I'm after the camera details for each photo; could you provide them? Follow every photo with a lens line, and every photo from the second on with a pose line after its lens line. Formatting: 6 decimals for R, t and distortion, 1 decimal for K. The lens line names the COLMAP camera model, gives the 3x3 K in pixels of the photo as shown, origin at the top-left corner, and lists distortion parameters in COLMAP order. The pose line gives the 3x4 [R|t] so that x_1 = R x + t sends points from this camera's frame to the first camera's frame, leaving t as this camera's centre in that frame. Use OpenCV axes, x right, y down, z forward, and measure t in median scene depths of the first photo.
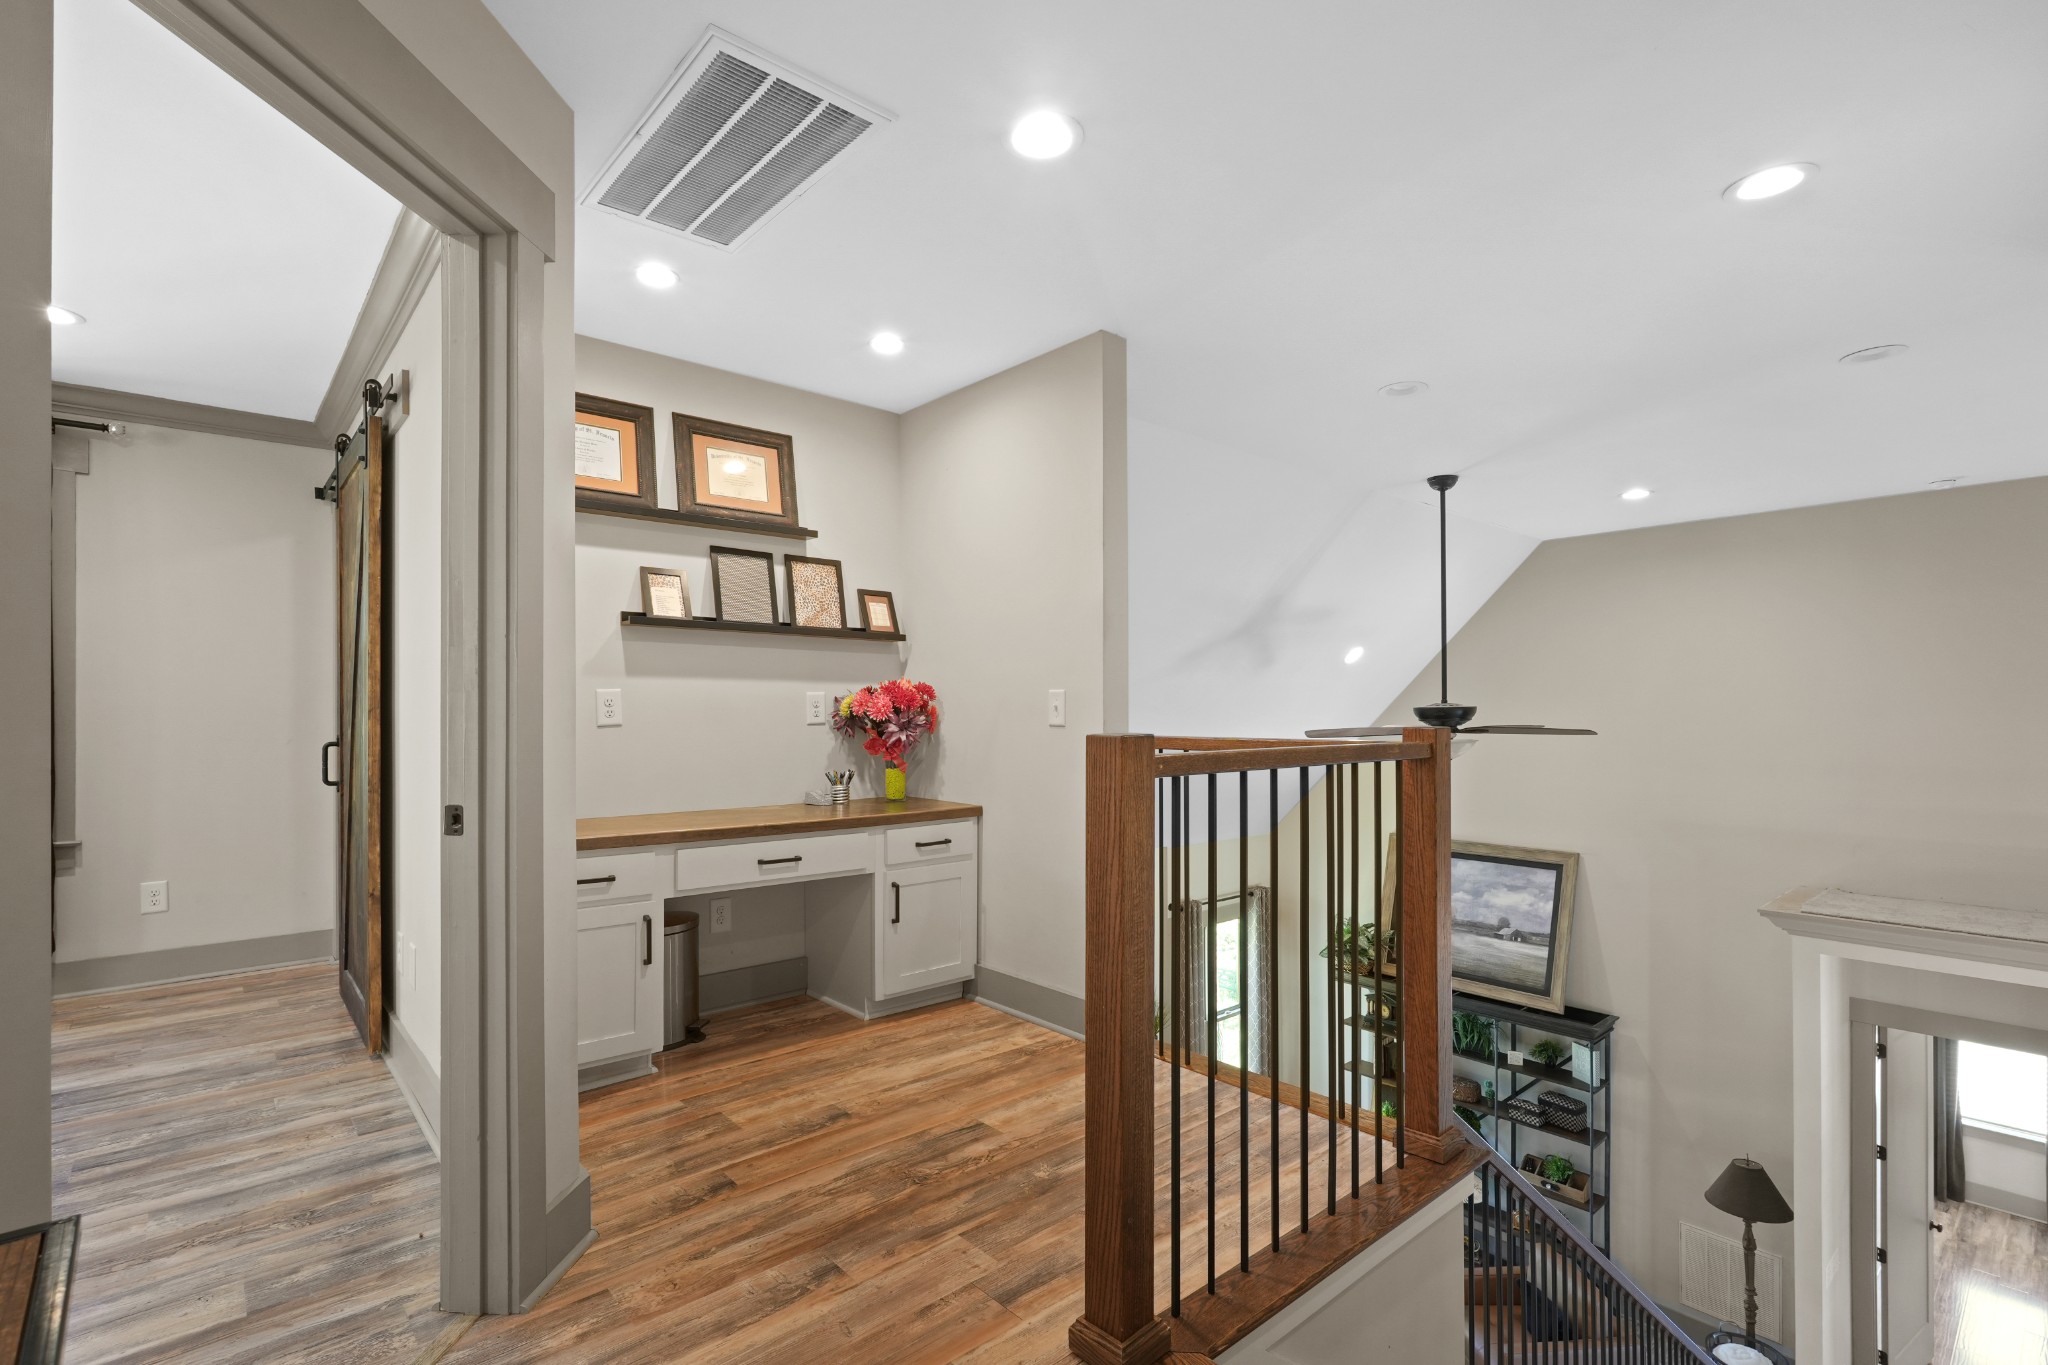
lens RADIAL K [[938.6, 0, 1020.9], [0, 938.6, 710.6], [0, 0, 1]] dist [-0.003929, -0.000310]
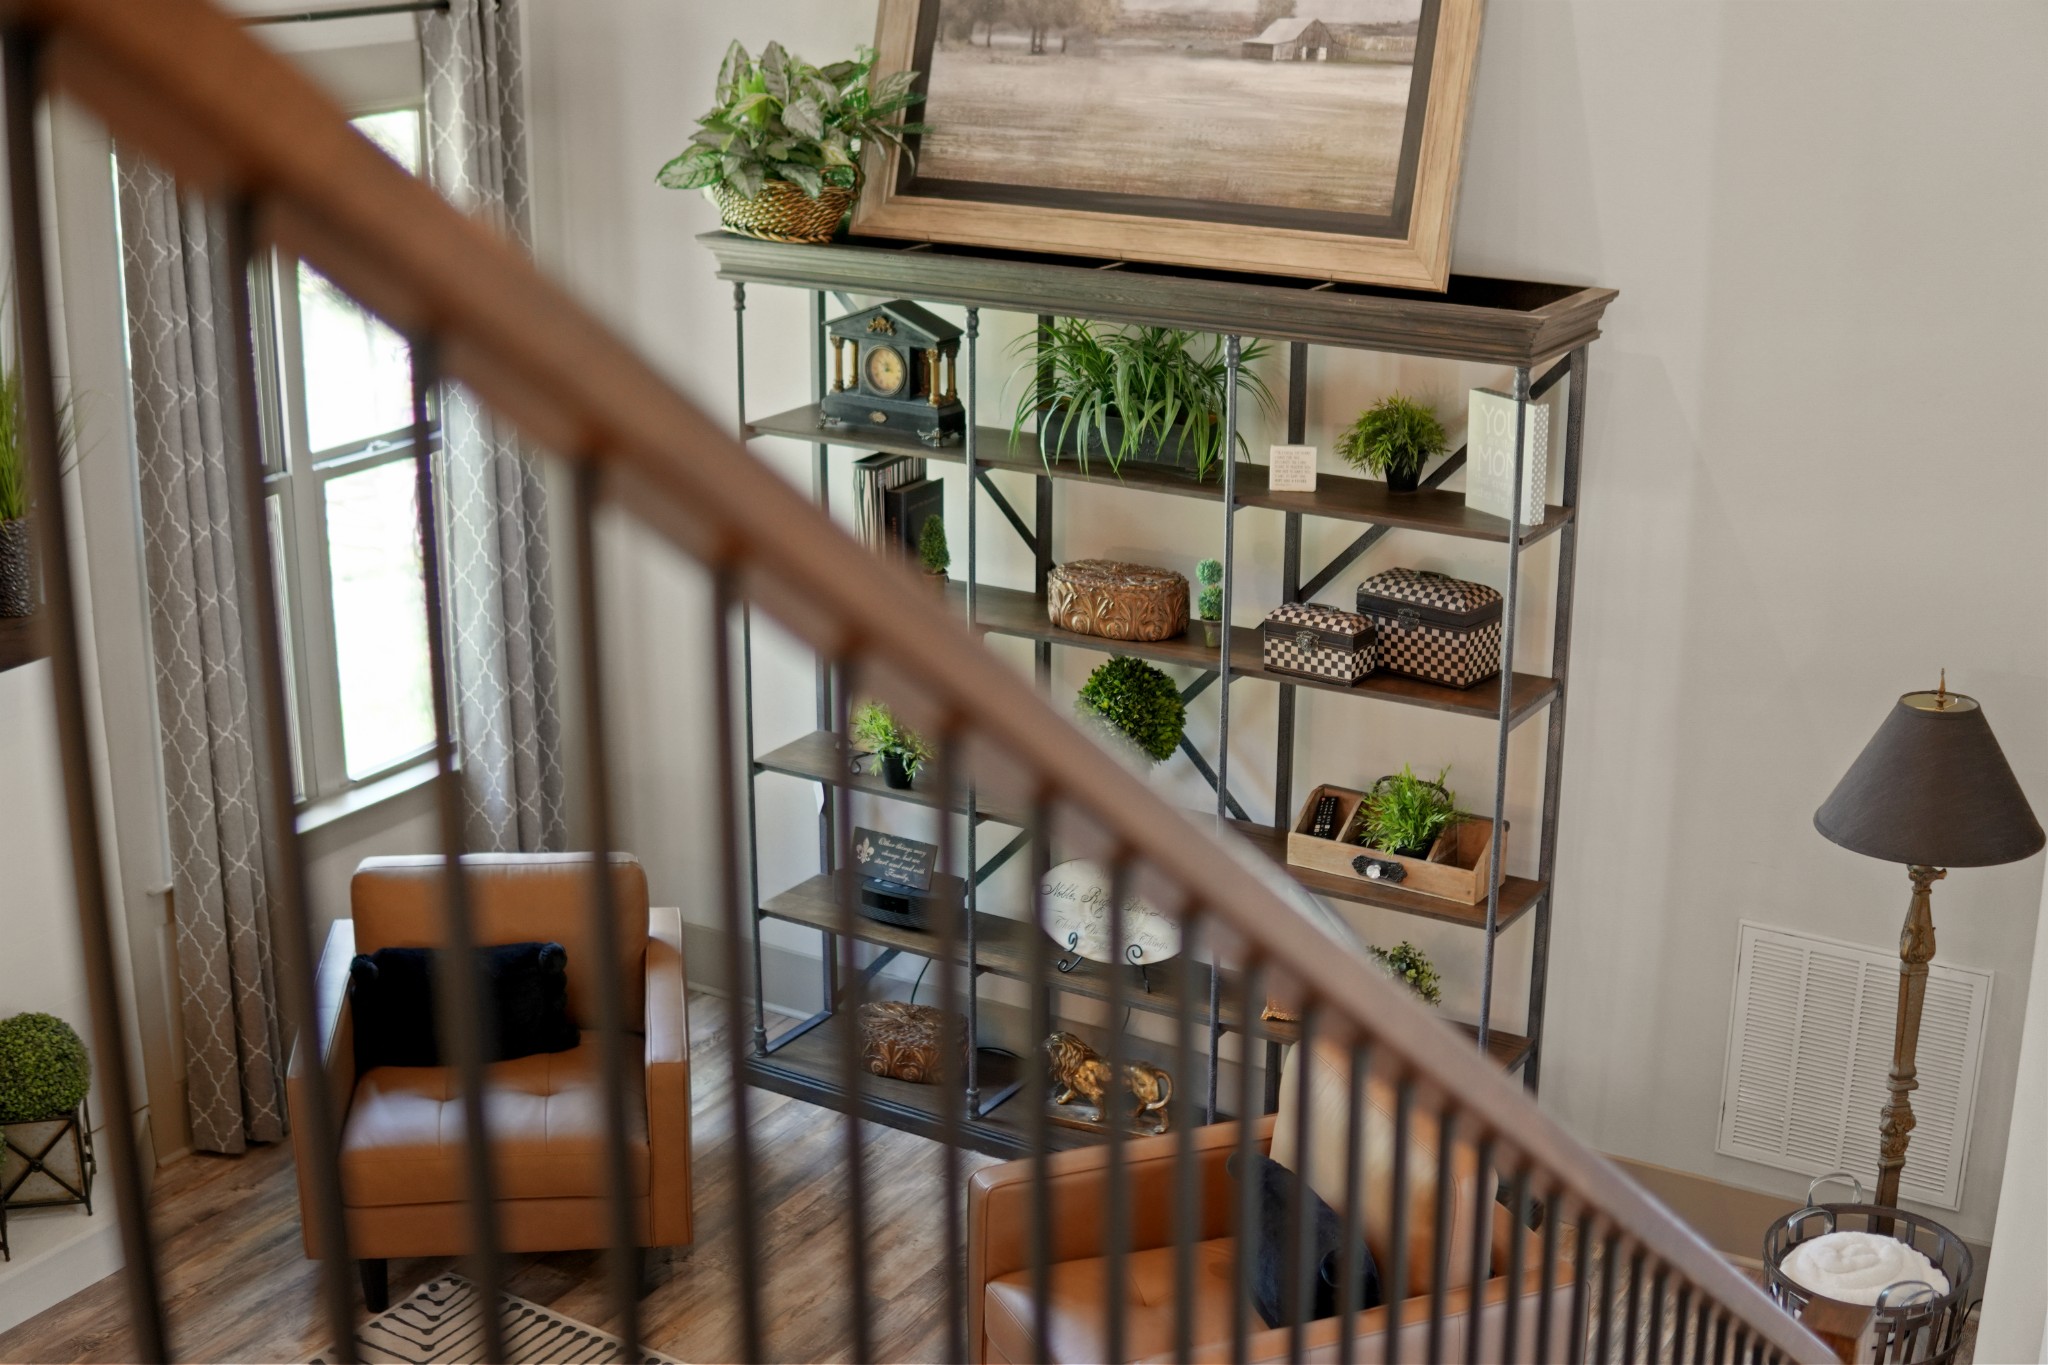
lens RADIAL K [[2688.2, 0, 1024.0], [0, 2688.2, 682.5], [0, 0, 1]] dist [-0.131489, -0.400677]
pose [[0.953409, -0.087445, 0.288730, 0.217223], [-0.003811, 0.953502, 0.301363, 0.194848], [-0.301657, -0.288422, 0.908744, 0.277218]]
